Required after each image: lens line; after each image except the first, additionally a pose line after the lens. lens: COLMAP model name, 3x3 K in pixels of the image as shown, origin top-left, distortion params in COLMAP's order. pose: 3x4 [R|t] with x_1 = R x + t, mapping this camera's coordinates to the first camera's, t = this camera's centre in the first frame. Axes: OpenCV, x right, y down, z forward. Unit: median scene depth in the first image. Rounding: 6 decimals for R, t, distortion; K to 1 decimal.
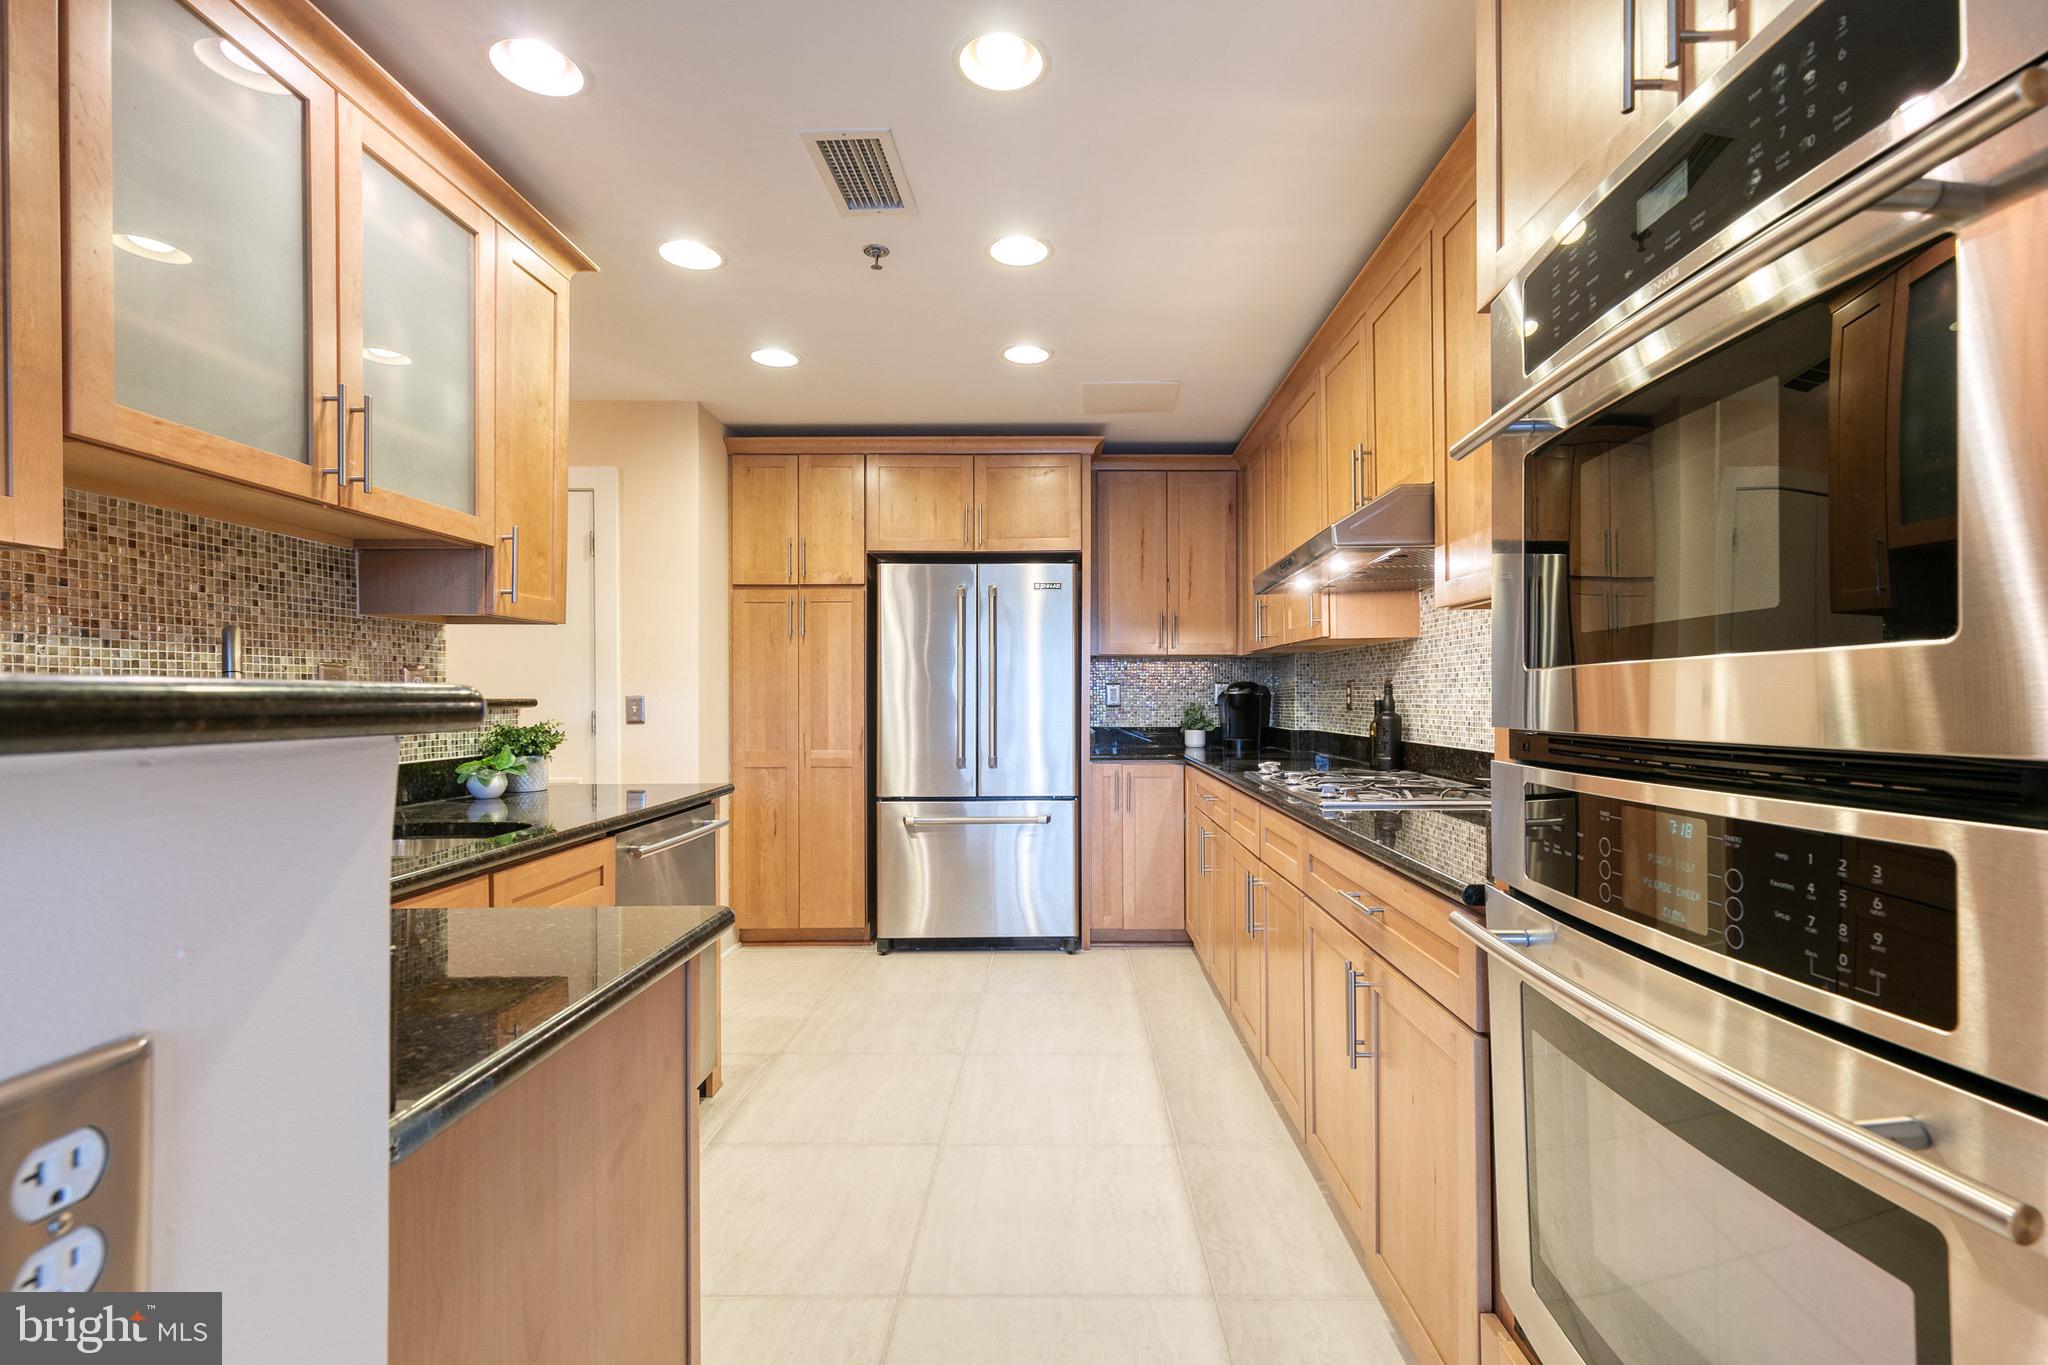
lens RADIAL K [[929.8, 0, 1040.5], [0, 929.8, 703.5], [0, 0, 1]] dist [0.007154, -0.000103]
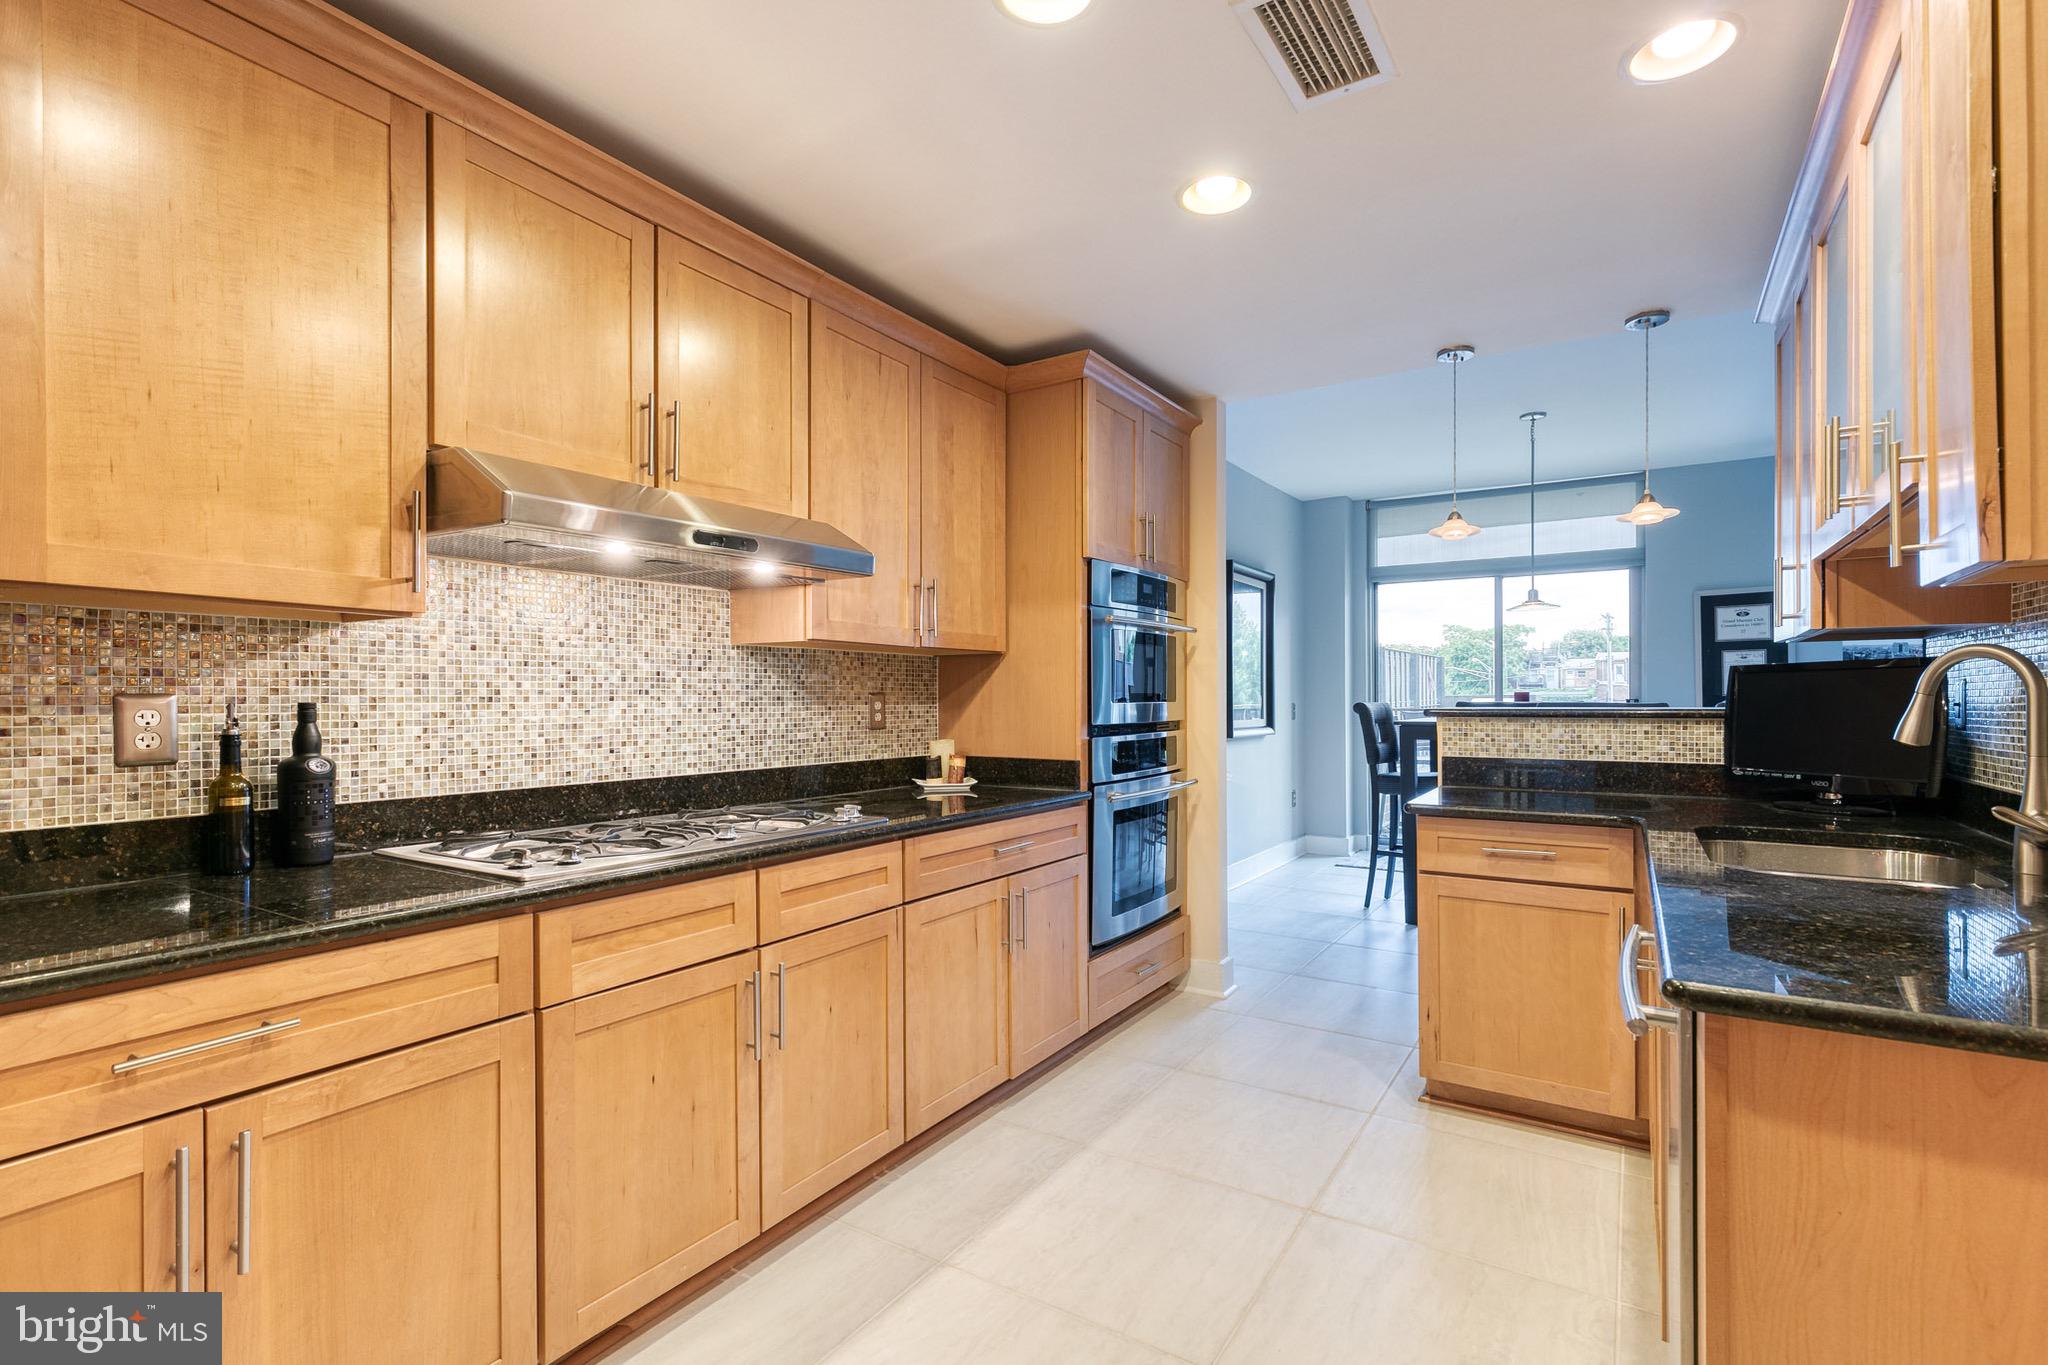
lens RADIAL K [[929.8, 0, 1040.5], [0, 929.8, 703.5], [0, 0, 1]] dist [0.007154, -0.000103]
pose [[-0.854558, 0.006608, 0.519314, -0.206722], [0.012029, 0.999903, 0.007070, -0.015150], [-0.519216, 0.012288, -0.854555, 0.944860]]
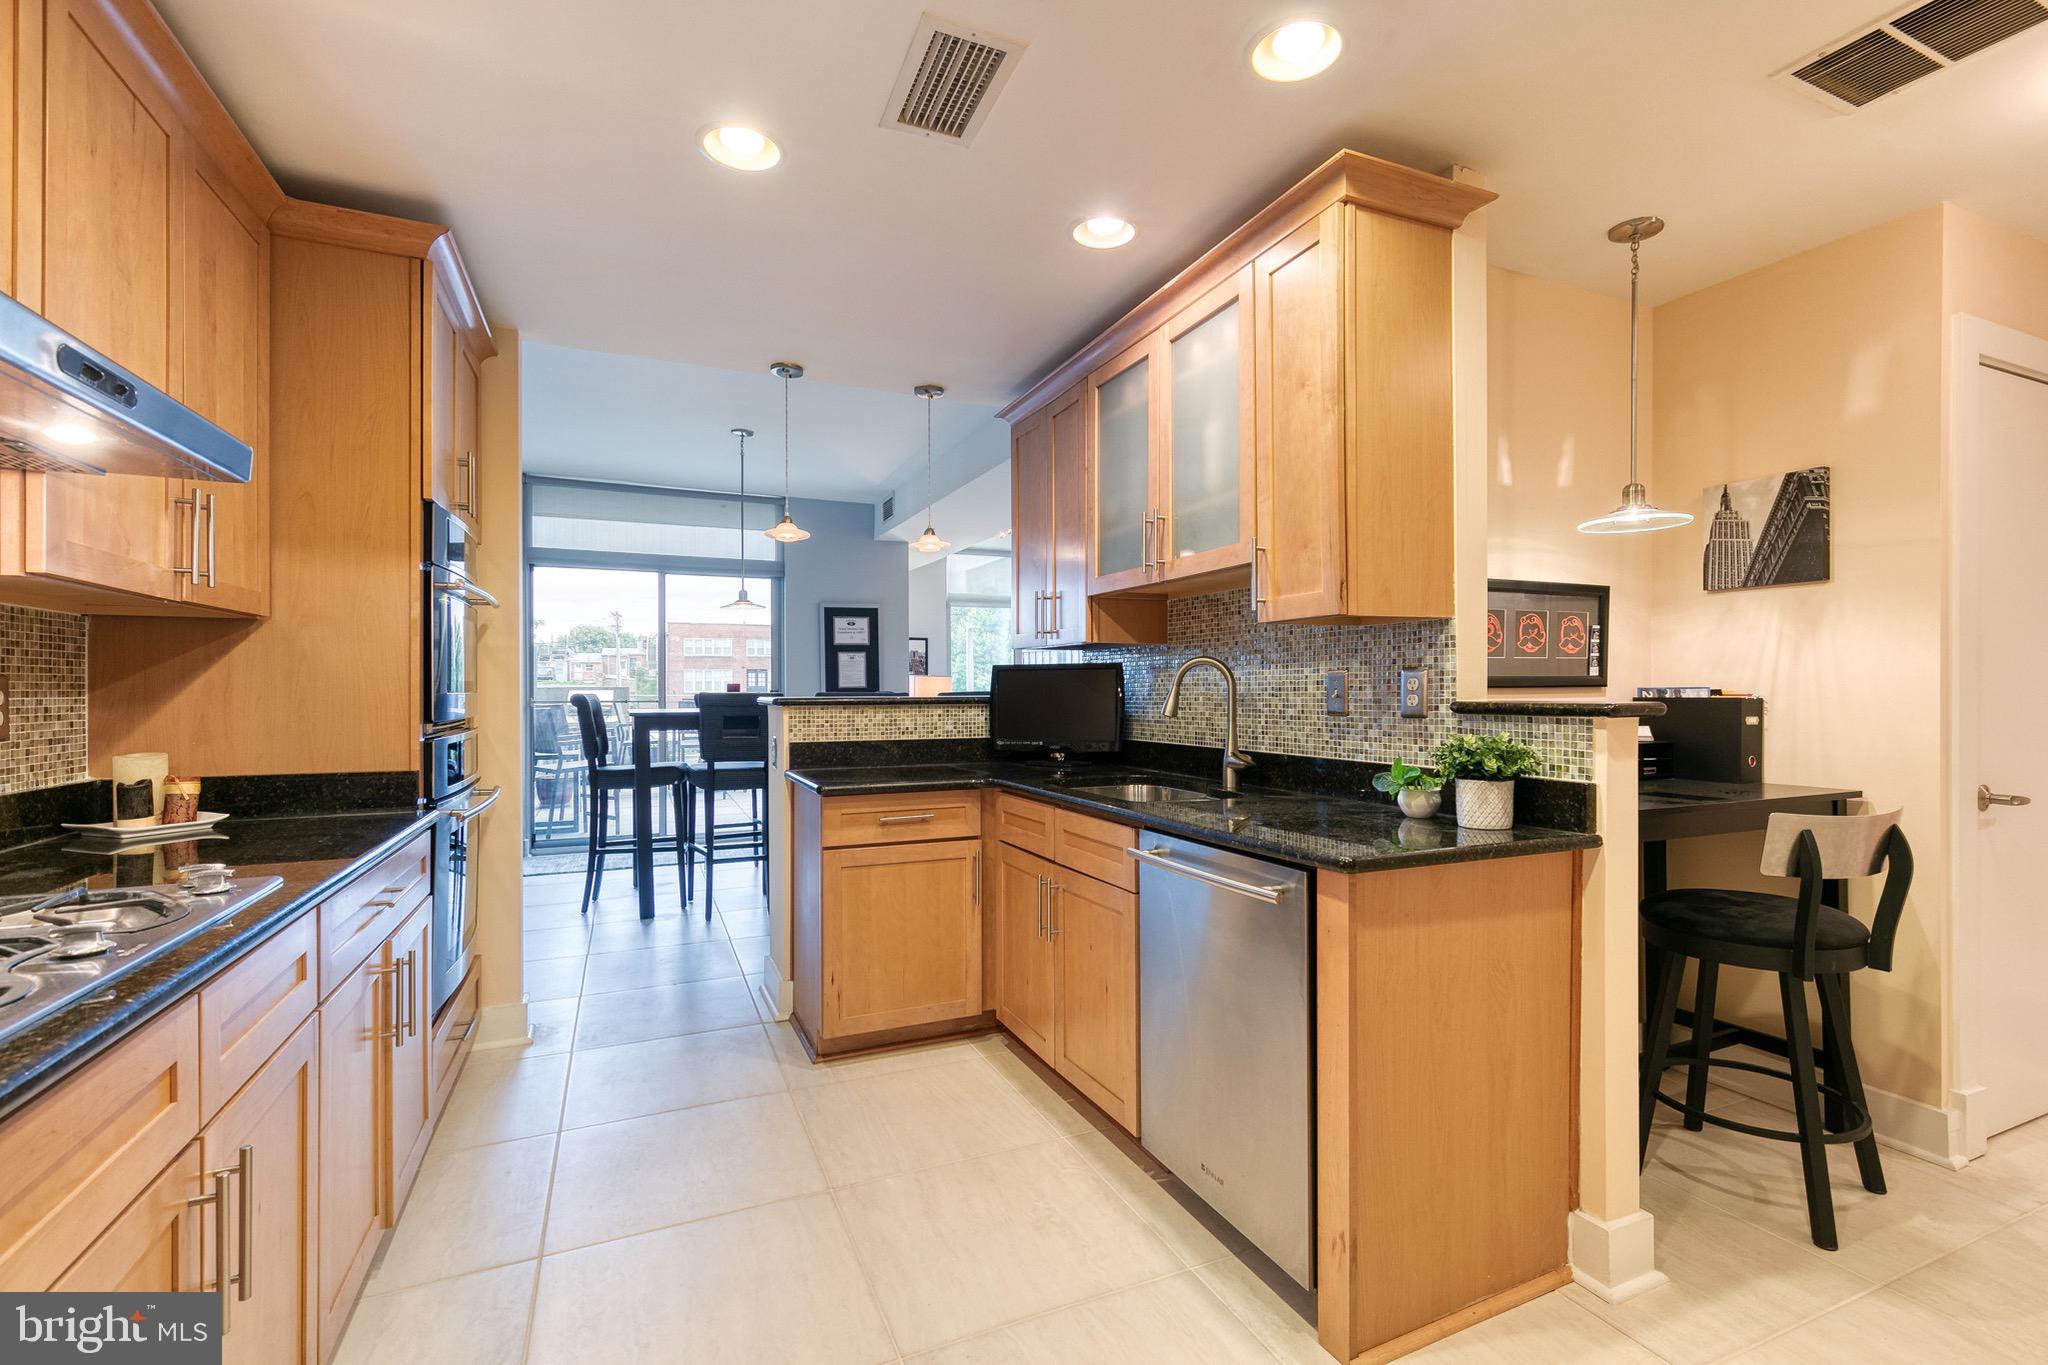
lens RADIAL K [[924.7, 0, 1043.0], [0, 924.7, 687.4], [0, 0, 1]] dist [0.010496, -0.000094]
pose [[-0.902466, 0.006710, -0.430708, 0.051994], [0.004367, 0.999970, 0.006428, -0.015200], [0.430738, 0.003921, -0.902468, 0.952637]]
